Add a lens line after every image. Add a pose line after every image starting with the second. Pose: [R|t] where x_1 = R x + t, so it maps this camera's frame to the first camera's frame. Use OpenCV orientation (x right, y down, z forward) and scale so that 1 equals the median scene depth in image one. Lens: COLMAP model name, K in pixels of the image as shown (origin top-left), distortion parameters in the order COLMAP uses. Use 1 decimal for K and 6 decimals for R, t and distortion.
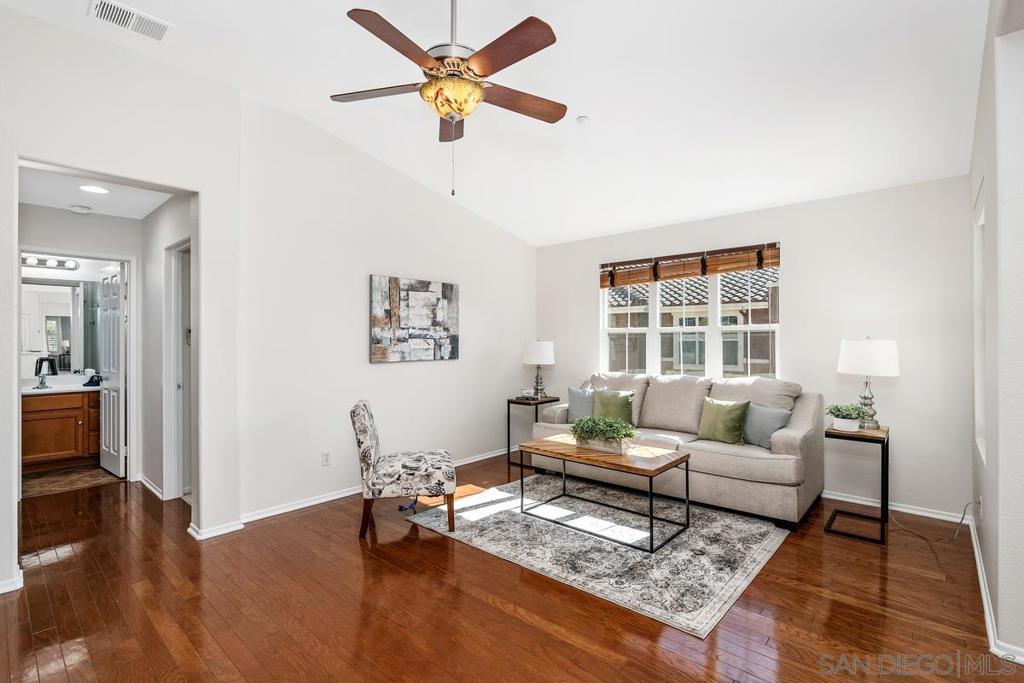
lens RADIAL K [[472.9, 0, 508.4], [0, 472.9, 339.5], [0, 0, 1]] dist [-0.017427, 0.000872]
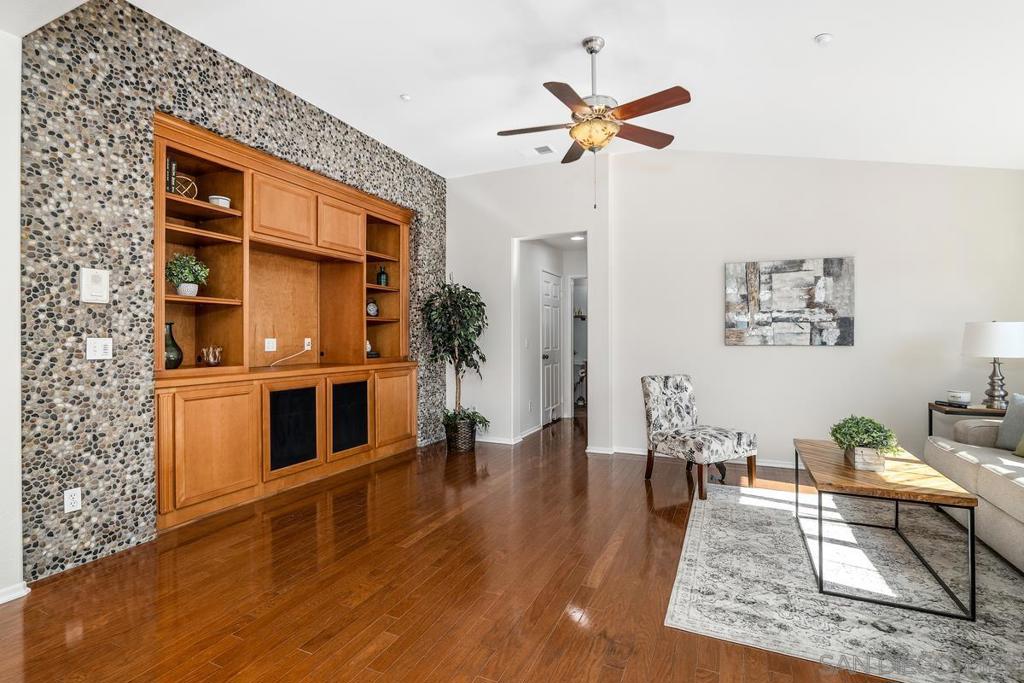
lens RADIAL K [[472.9, 0, 509.6], [0, 472.9, 338.6], [0, 0, 1]] dist [-0.017427, 0.000872]
pose [[0.309556, 0.006248, -0.950861, 0.545603], [-0.000586, 0.999979, 0.006380, 0.026012], [0.950881, -0.001417, 0.309553, 0.184863]]
